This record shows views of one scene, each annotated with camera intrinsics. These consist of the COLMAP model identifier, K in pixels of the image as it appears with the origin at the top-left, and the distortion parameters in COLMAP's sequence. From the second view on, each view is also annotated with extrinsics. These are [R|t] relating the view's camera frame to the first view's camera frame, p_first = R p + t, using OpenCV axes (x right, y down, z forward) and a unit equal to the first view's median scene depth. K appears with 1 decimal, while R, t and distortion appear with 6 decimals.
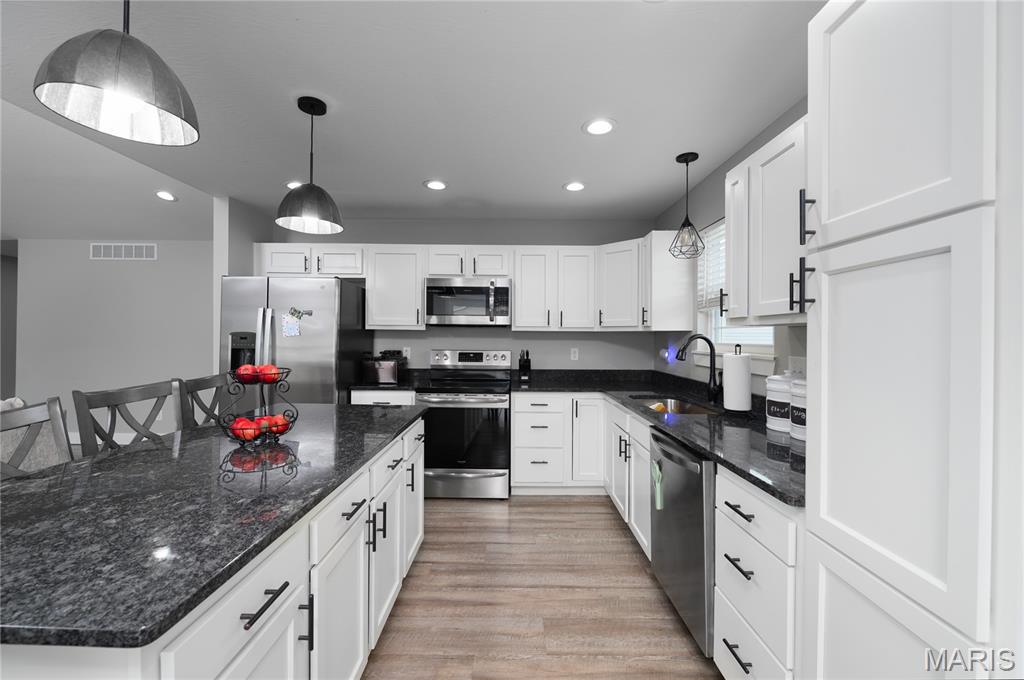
lens RADIAL K [[414.8, 0, 515.6], [0, 414.8, 337.8], [0, 0, 1]] dist [-0.007363, -0.000304]
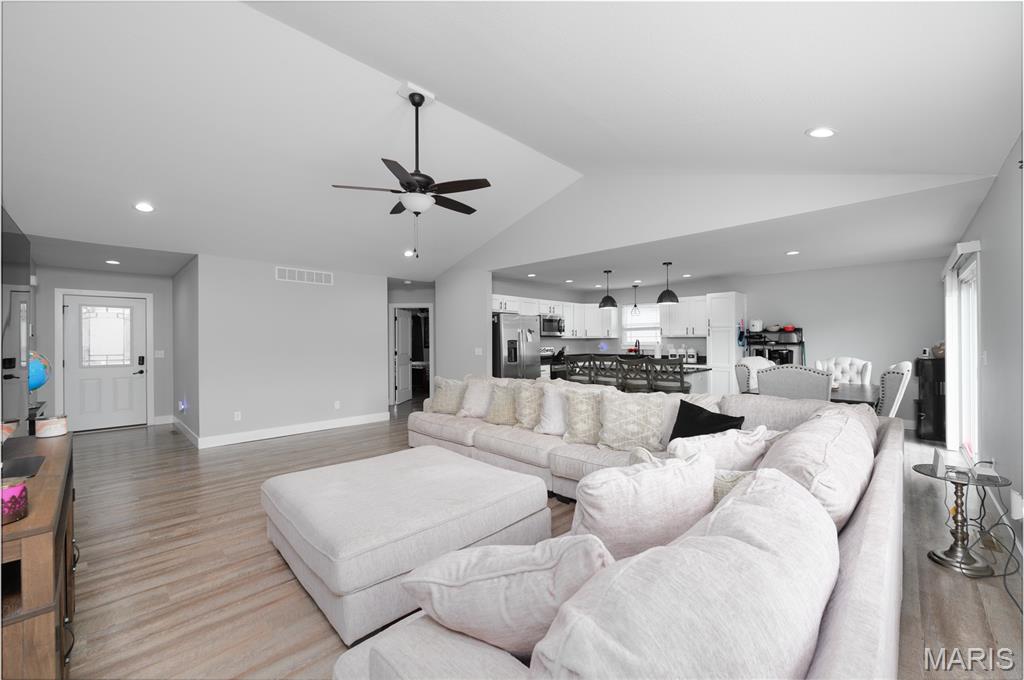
lens RADIAL K [[414.8, 0, 522.6], [0, 414.8, 347.9], [0, 0, 1]] dist [-0.007363, -0.000304]
pose [[0.682234, -0.027024, 0.730634, -2.112288], [0.014852, 0.999623, 0.023105, -0.022685], [-0.730983, -0.004912, 0.682378, -0.473236]]
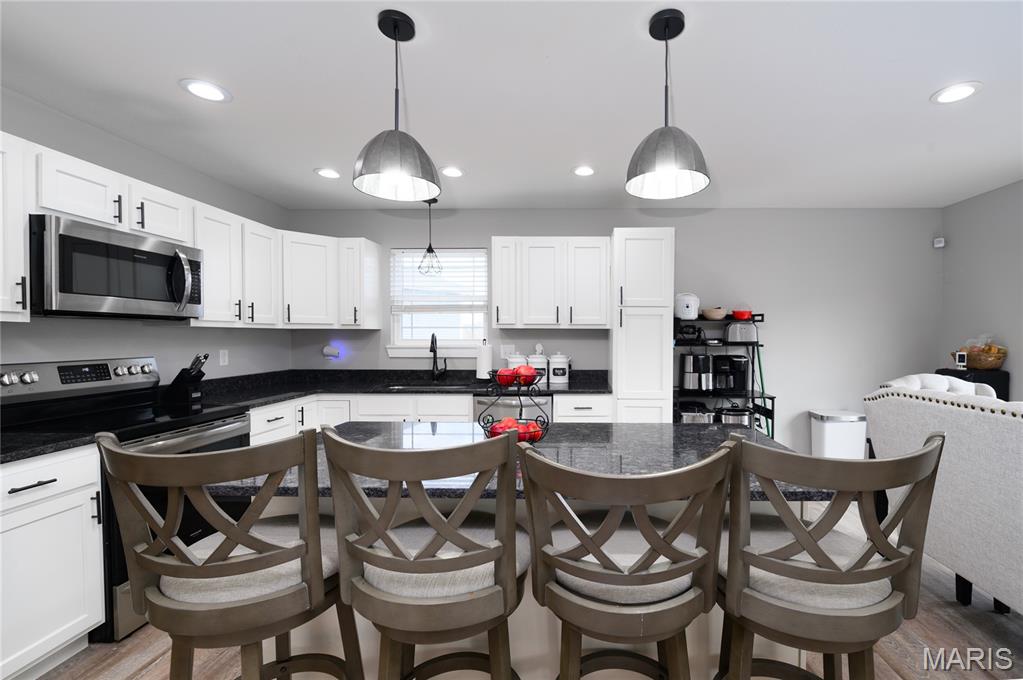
lens RADIAL K [[414.4, 0, 563.9], [0, 414.4, 342.4], [0, 0, 1]] dist [-0.007363, -0.000304]
pose [[0.023038, -0.022931, 0.999472, -0.752287], [0.002866, 0.999734, 0.022871, -0.005301], [-0.999730, 0.002337, 0.023098, 0.440024]]
